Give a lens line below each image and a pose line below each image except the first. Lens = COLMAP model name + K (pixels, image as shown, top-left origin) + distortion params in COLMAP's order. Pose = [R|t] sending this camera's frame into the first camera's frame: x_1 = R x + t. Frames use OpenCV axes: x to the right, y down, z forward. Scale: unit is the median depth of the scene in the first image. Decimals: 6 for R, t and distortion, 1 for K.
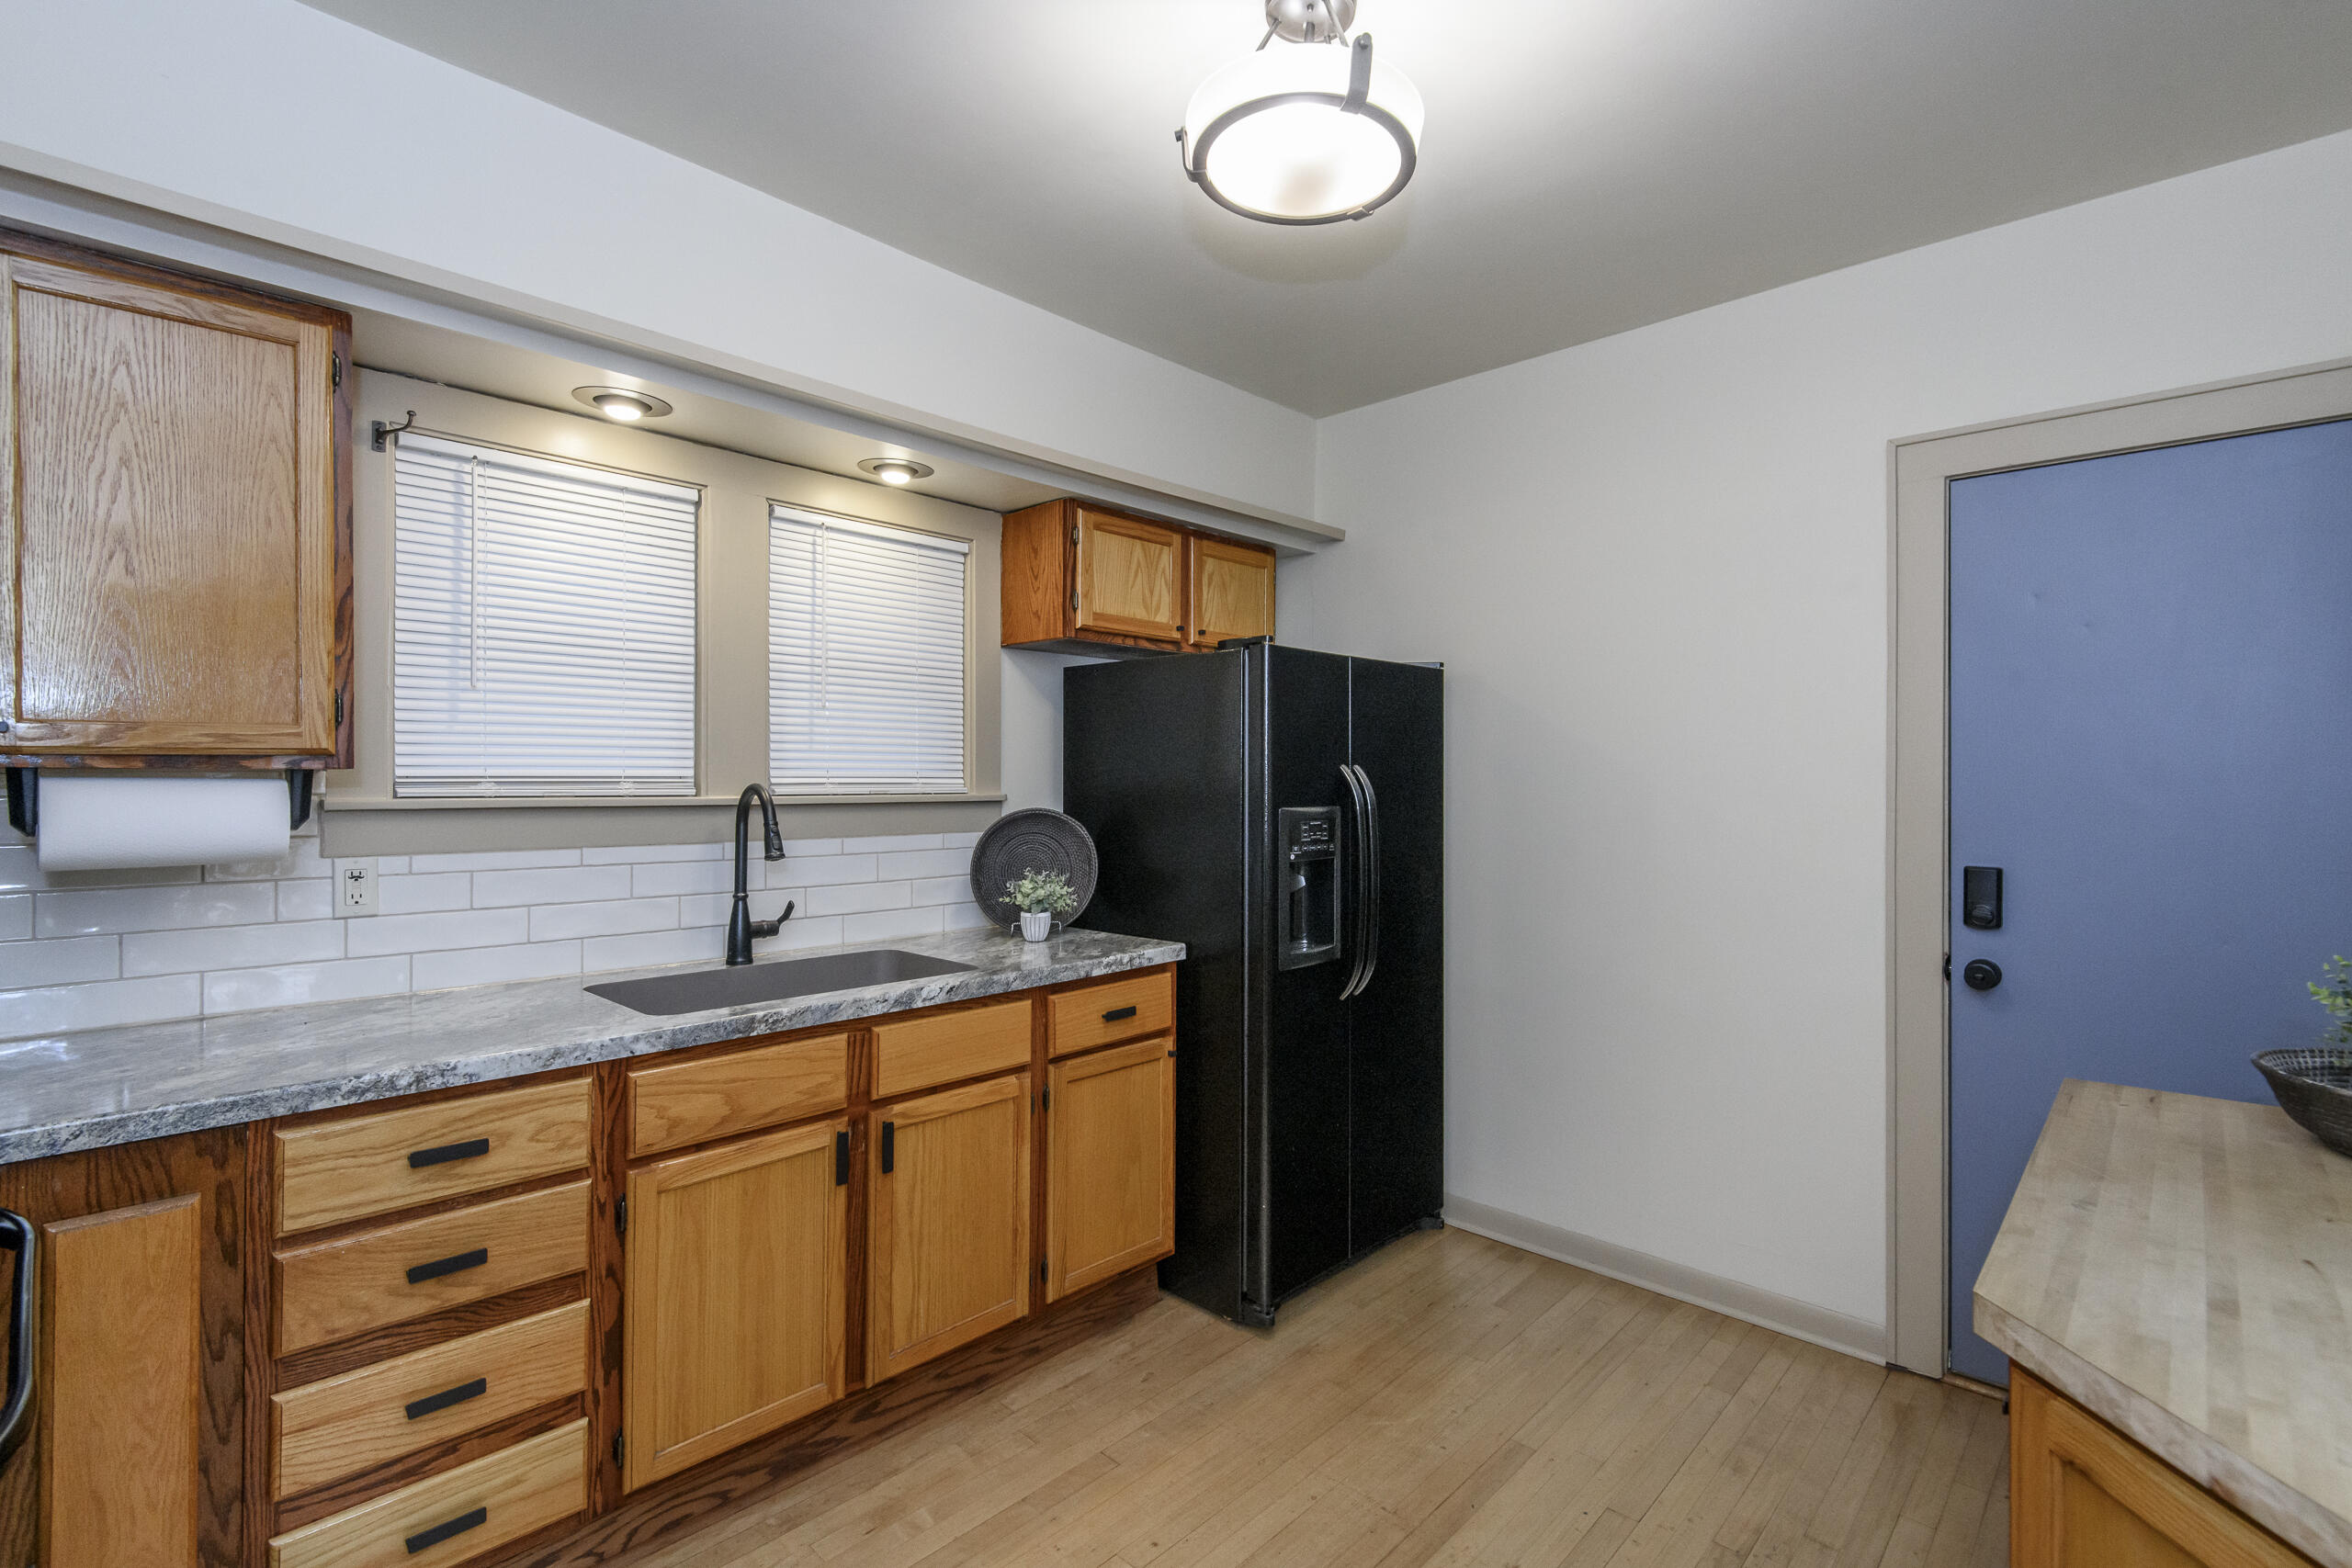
lens RADIAL K [[1088.1, 0, 1175.4], [0, 1088.1, 782.6], [0, 0, 1]] dist [0.009483, -0.005249]
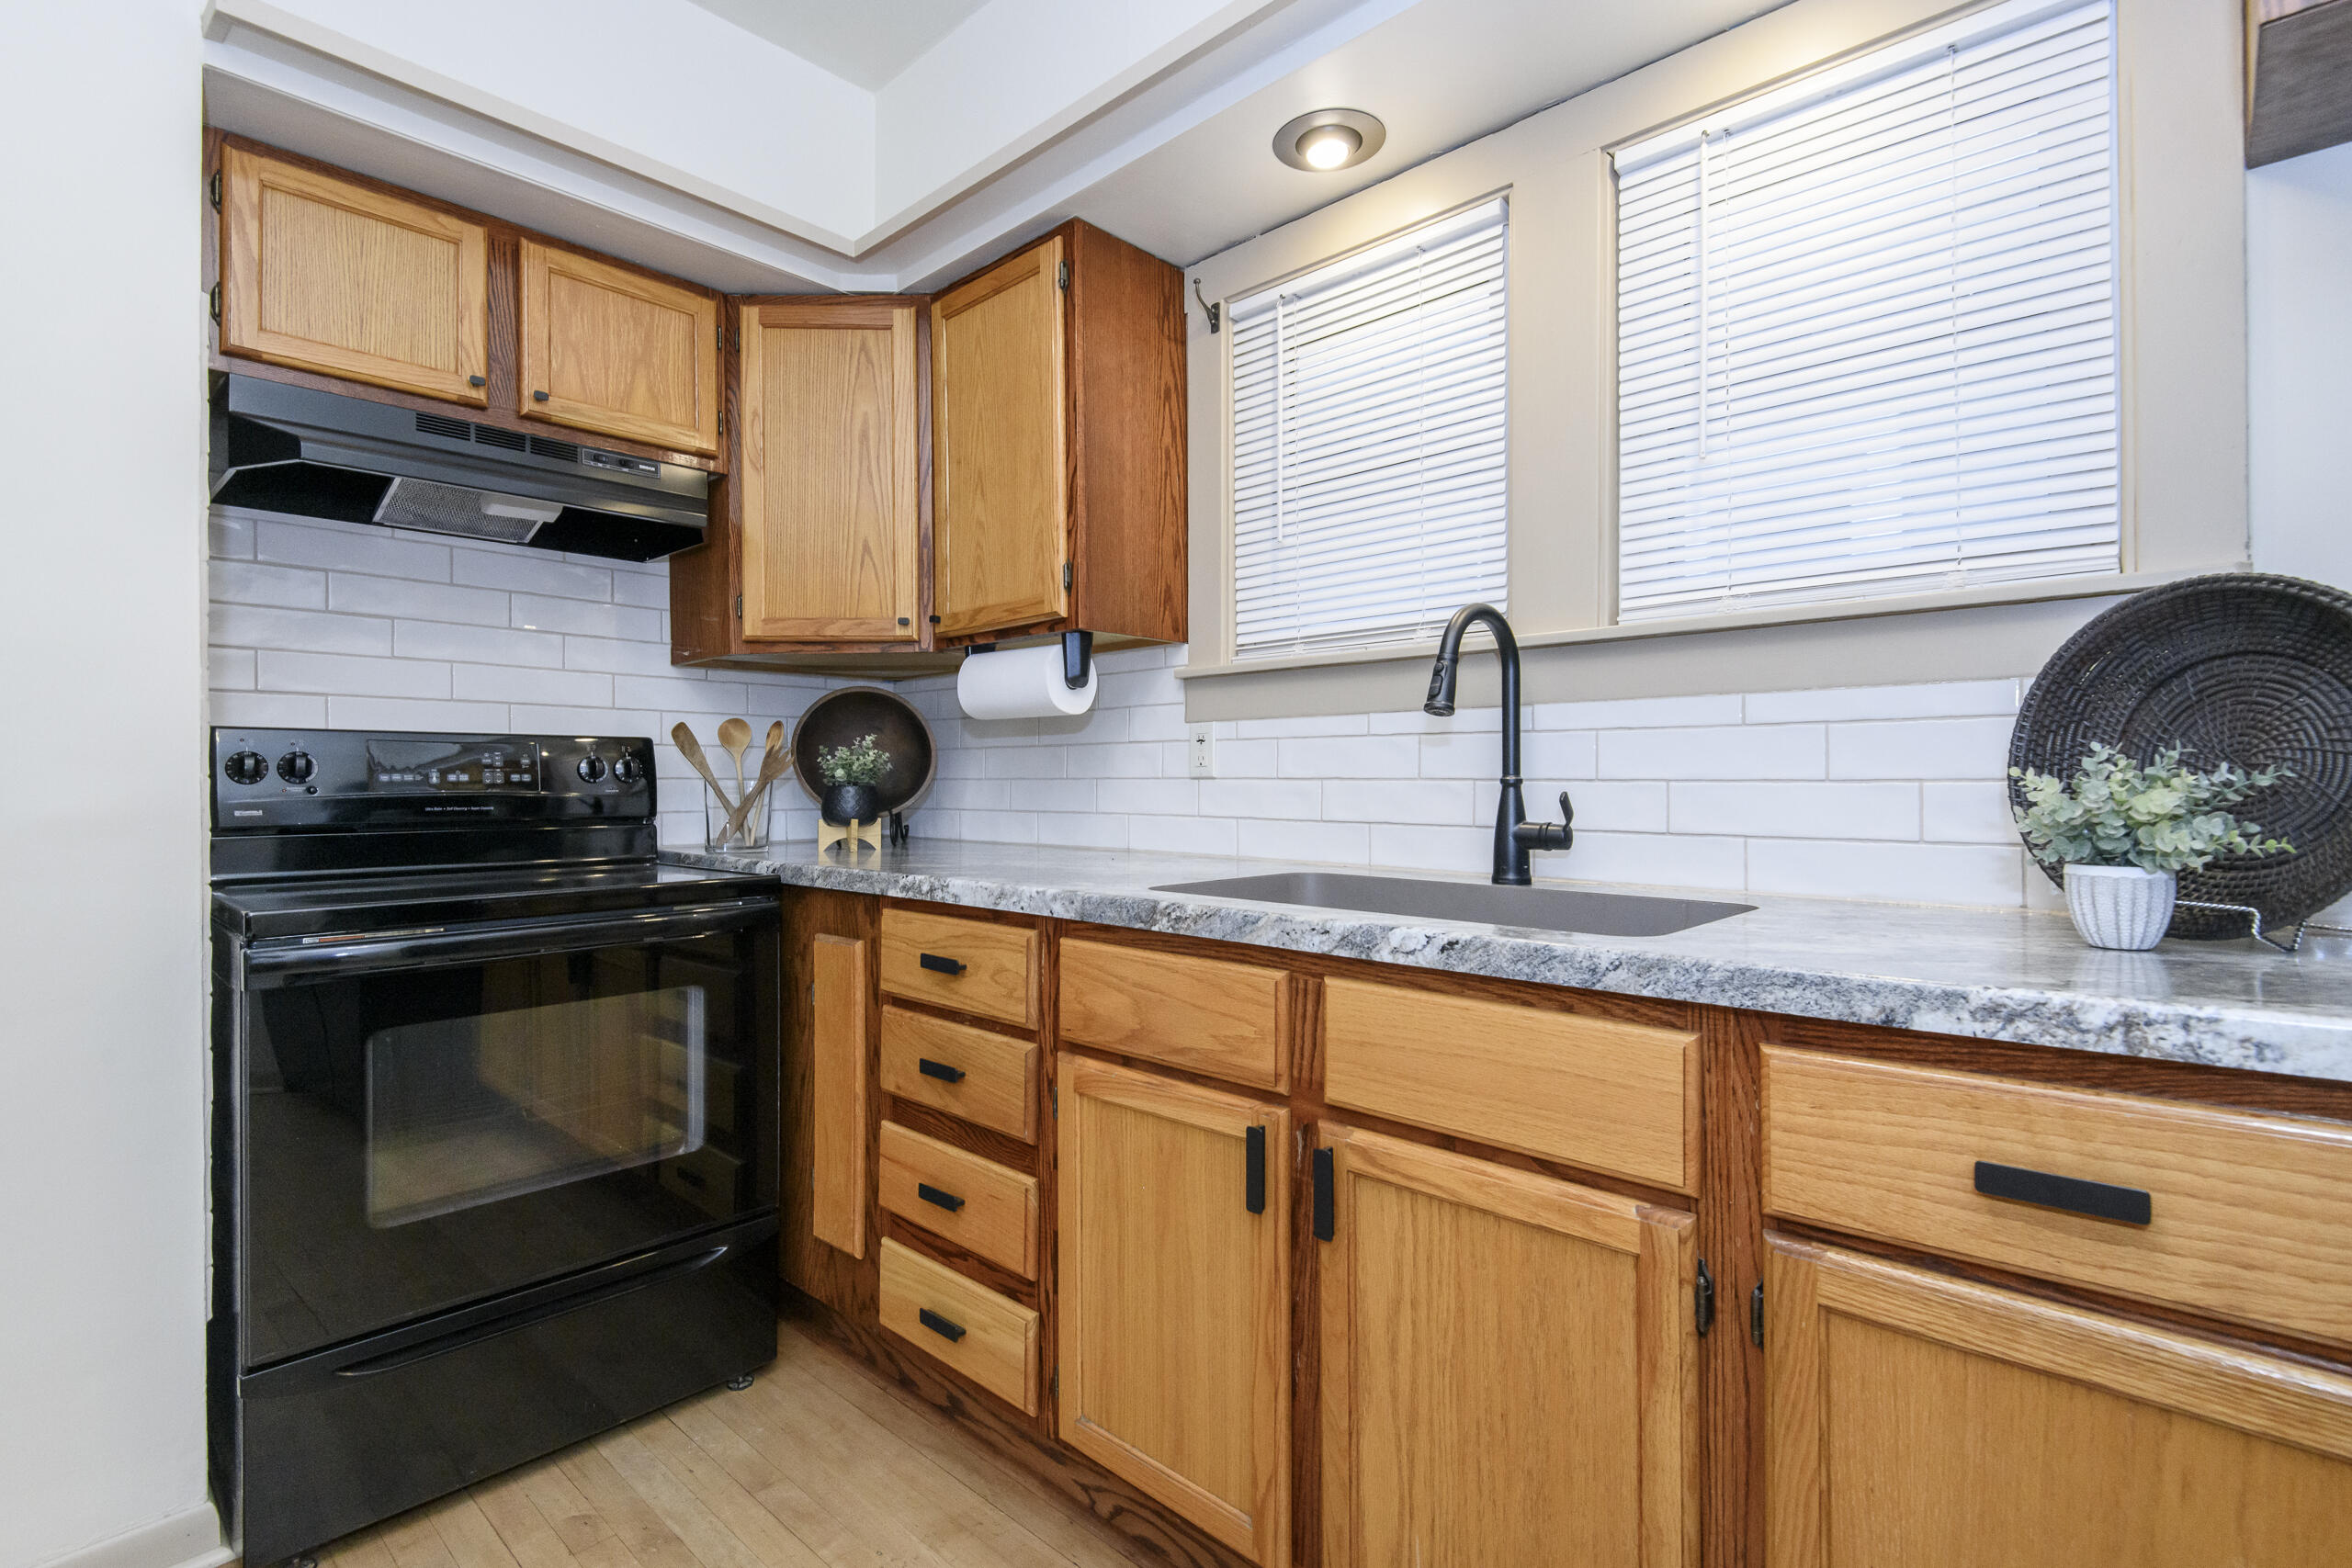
lens RADIAL K [[1088.1, 0, 1180.8], [0, 1088.1, 782.4], [0, 0, 1]] dist [0.009483, -0.005249]
pose [[0.009173, -0.005522, -0.999943, 0.293286], [-0.003767, 0.999977, -0.005557, 0.125905], [0.999951, 0.003818, 0.009152, 0.915239]]
